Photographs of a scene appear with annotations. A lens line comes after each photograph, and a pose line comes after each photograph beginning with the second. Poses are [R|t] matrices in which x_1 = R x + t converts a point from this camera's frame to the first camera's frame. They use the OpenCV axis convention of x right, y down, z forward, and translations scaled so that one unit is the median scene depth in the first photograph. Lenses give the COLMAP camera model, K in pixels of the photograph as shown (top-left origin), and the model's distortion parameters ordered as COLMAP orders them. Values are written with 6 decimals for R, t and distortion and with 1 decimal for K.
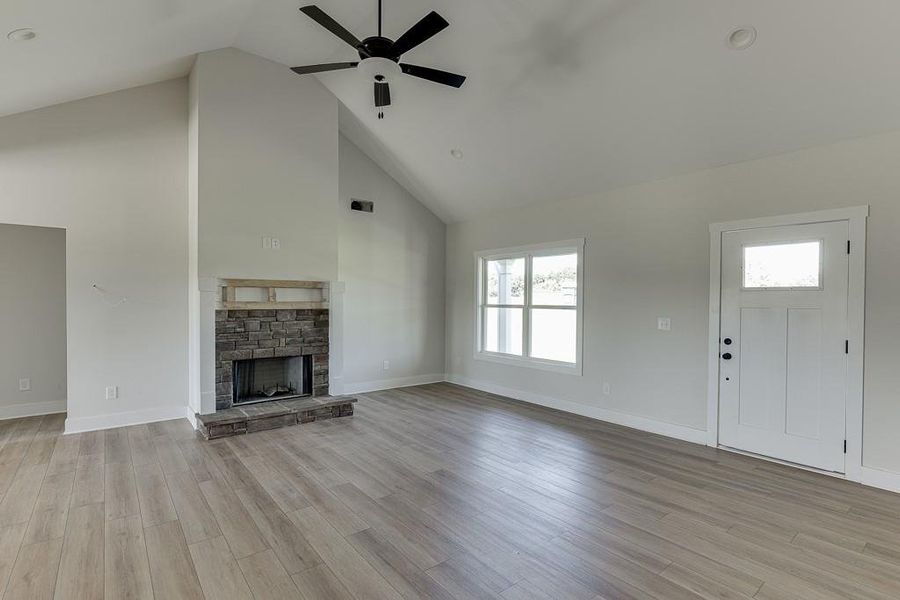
lens RADIAL K [[426.7, 0, 450.0], [0, 426.7, 300.0], [0, 0, 1]] dist [0.000768, 0.000073]
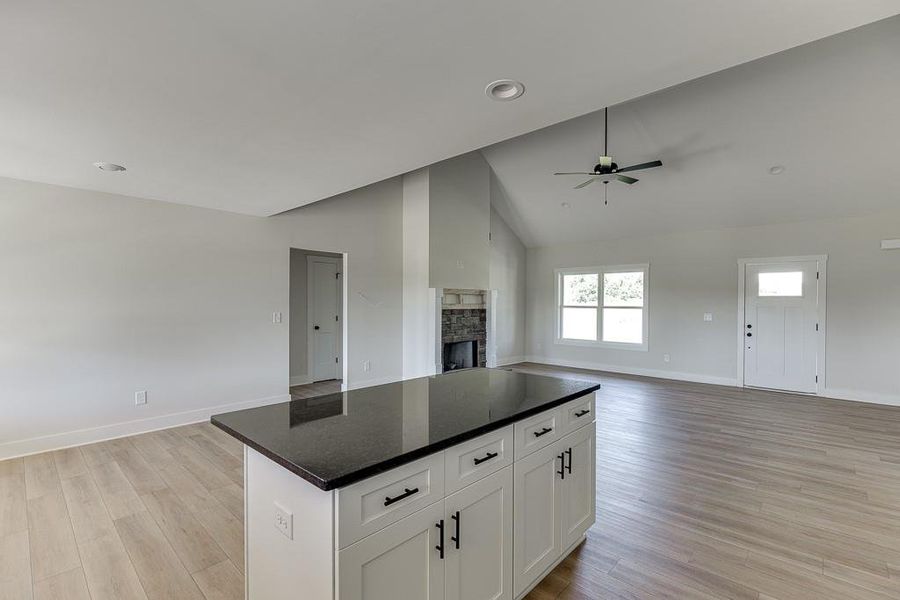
lens RADIAL K [[402.9, 0, 450.0], [0, 402.9, 300.0], [0, 0, 1]] dist [-0.000463, 0.000008]
pose [[0.989206, 0.000680, 0.146532, -0.622824], [-0.000121, 0.999993, -0.003824, -0.004203], [-0.146534, 0.003765, 0.989198, -0.354173]]
